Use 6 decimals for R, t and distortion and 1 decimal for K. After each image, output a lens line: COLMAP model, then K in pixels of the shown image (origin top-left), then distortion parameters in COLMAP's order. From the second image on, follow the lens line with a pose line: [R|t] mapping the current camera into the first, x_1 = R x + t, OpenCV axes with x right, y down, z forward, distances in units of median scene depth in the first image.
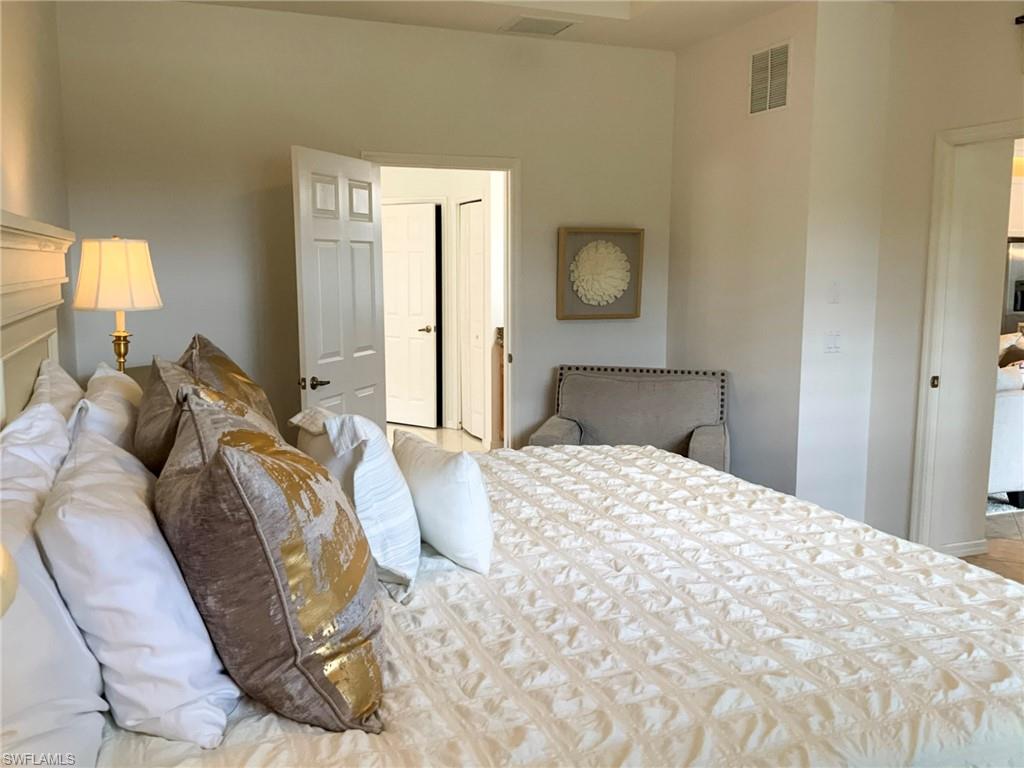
lens RADIAL K [[877.0, 0, 511.8], [0, 877.0, 384.5], [0, 0, 1]] dist [0.011253, 0.001064]
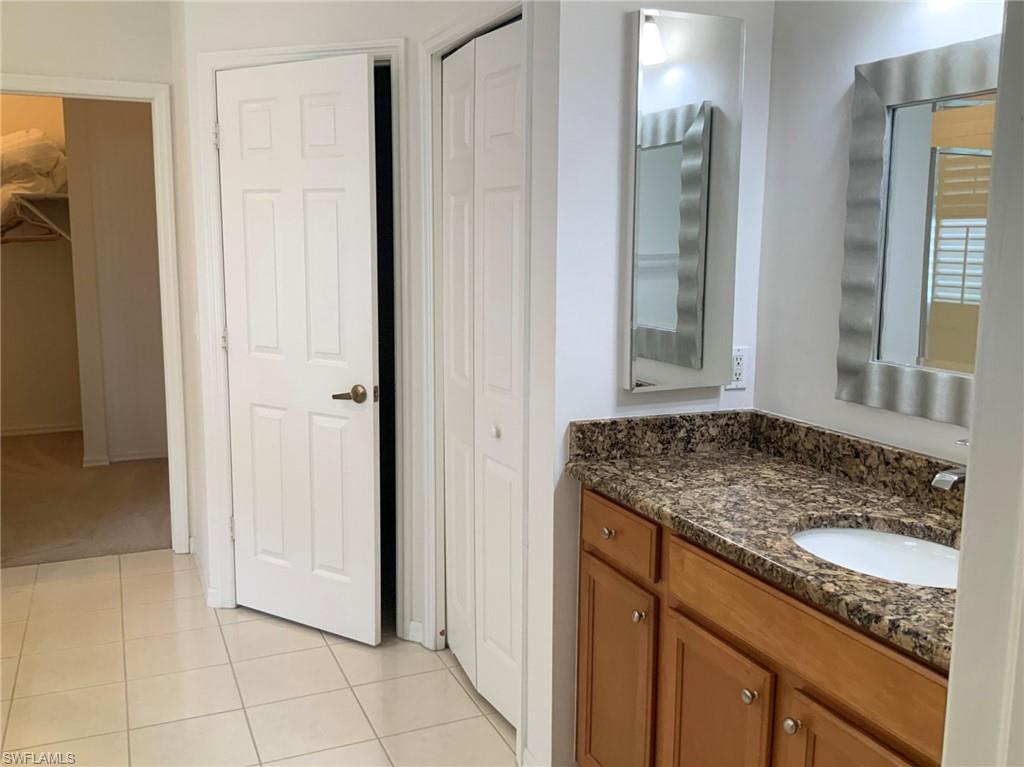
lens RADIAL K [[877.0, 0, 513.3], [0, 877.0, 379.5], [0, 0, 1]] dist [0.011253, 0.001064]
pose [[0.998648, -0.000804, 0.051969, -0.047526], [-0.000499, 0.999686, 0.025072, -0.079372], [-0.051972, -0.025064, 0.998334, 0.613719]]
